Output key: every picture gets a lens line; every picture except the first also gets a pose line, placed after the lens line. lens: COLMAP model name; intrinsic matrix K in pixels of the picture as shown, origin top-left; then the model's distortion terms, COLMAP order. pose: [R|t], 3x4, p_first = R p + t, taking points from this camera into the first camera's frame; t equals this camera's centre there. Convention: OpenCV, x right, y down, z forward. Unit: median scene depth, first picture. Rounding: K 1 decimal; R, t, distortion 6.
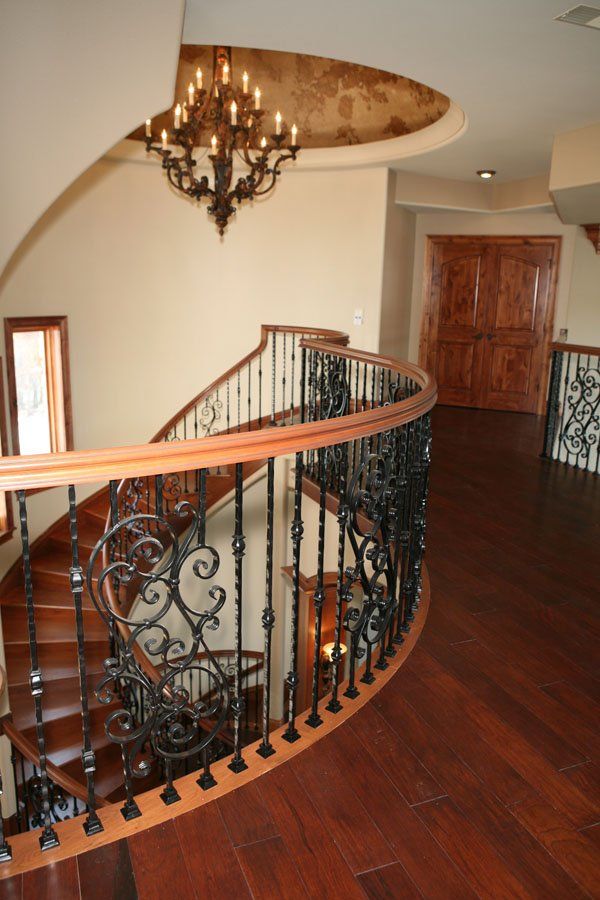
lens RADIAL K [[686.9, 0, 300.0], [0, 686.9, 450.0], [0, 0, 1]] dist [-0.115229, 0.106138]
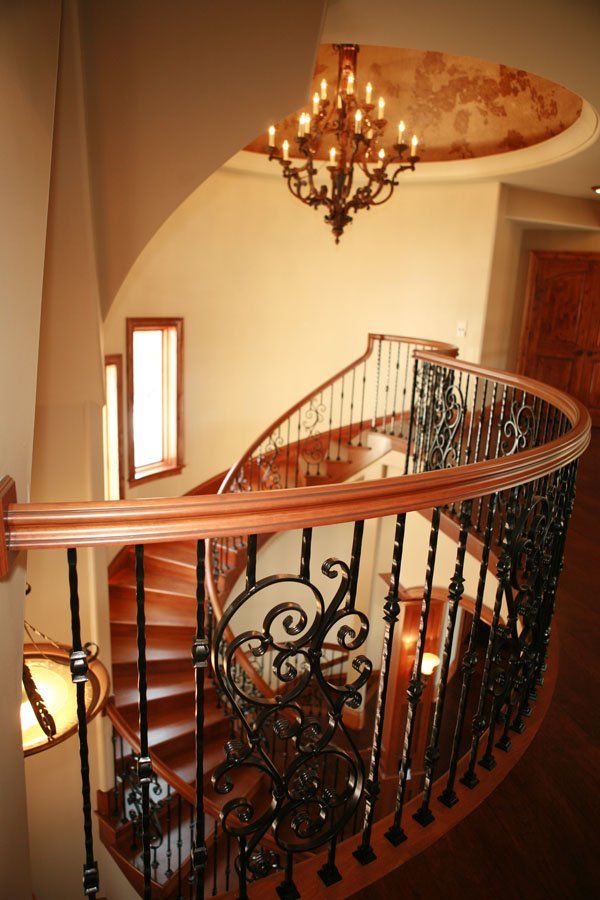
lens RADIAL K [[621.9, 0, 300.0], [0, 621.9, 450.0], [0, 0, 1]] dist [-0.113276, 0.078802]
pose [[0.990086, 0.057934, -0.127959, -0.033238], [-0.056733, 0.998305, 0.013017, -0.015838], [0.128496, -0.005628, 0.991694, 0.073453]]
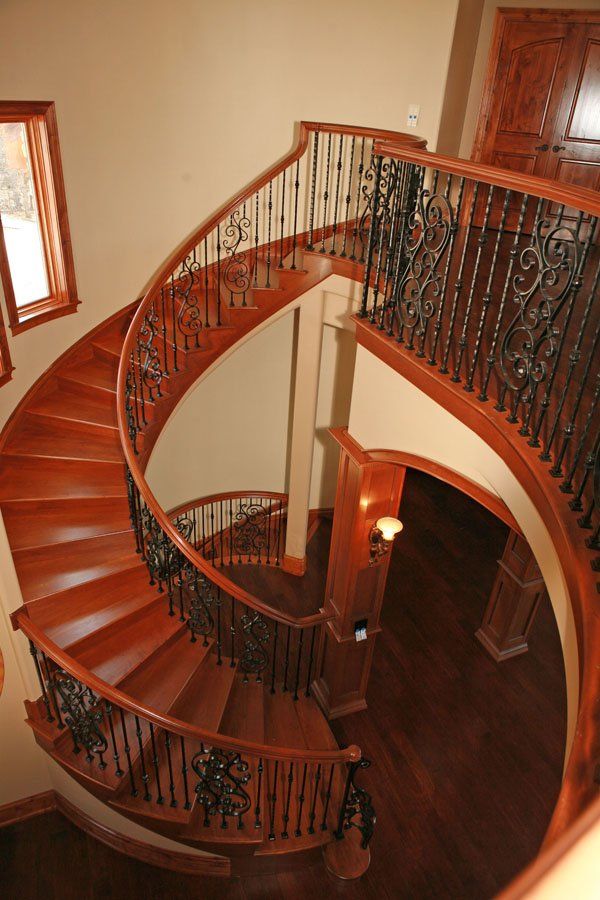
lens RADIAL K [[621.9, 0, 300.0], [0, 621.9, 450.0], [0, 0, 1]] dist [-0.113276, 0.078802]
pose [[0.999493, 0.020795, 0.024096, -0.077543], [-0.027125, 0.952594, 0.303033, -0.036331], [-0.016652, -0.303533, 0.952675, 0.241506]]
